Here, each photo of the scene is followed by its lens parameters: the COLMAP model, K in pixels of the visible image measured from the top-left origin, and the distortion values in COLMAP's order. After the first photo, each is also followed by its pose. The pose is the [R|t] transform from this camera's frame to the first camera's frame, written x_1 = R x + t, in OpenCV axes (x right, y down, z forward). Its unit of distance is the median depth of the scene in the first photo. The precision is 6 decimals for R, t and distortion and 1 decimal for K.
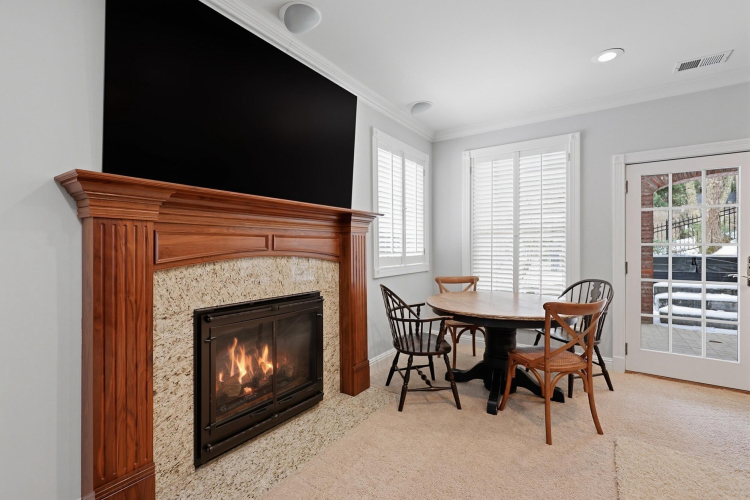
lens RADIAL K [[332.7, 0, 375.0], [0, 332.7, 250.0], [0, 0, 1]] dist [-0.000105, -0.000029]
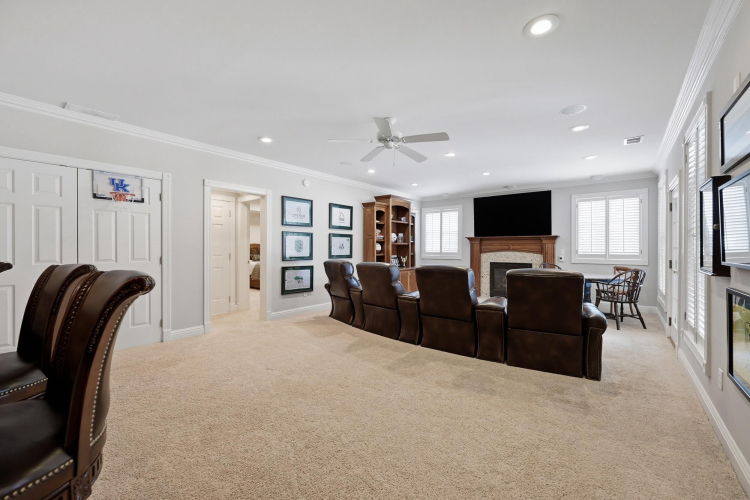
lens RADIAL K [[304.7, 0, 375.0], [0, 304.7, 250.0], [0, 0, 1]] dist [-0.000047, 0.000028]
pose [[-0.074692, 0.006406, -0.997186, 2.933199], [-0.011196, 0.999911, 0.007262, -0.000910], [0.997144, 0.011706, -0.074614, -0.223600]]
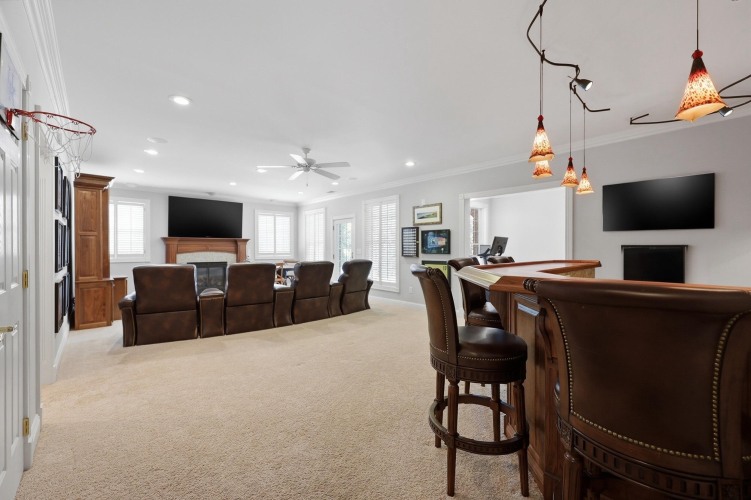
lens RADIAL K [[305.1, 0, 375.5], [0, 305.1, 250.0], [0, 0, 1]] dist [-0.000047, 0.000028]
pose [[0.972489, 0.001939, -0.232942, 2.345675], [-0.002893, 0.999989, -0.003755, 0.009706], [0.232933, 0.004325, 0.972483, -1.982724]]
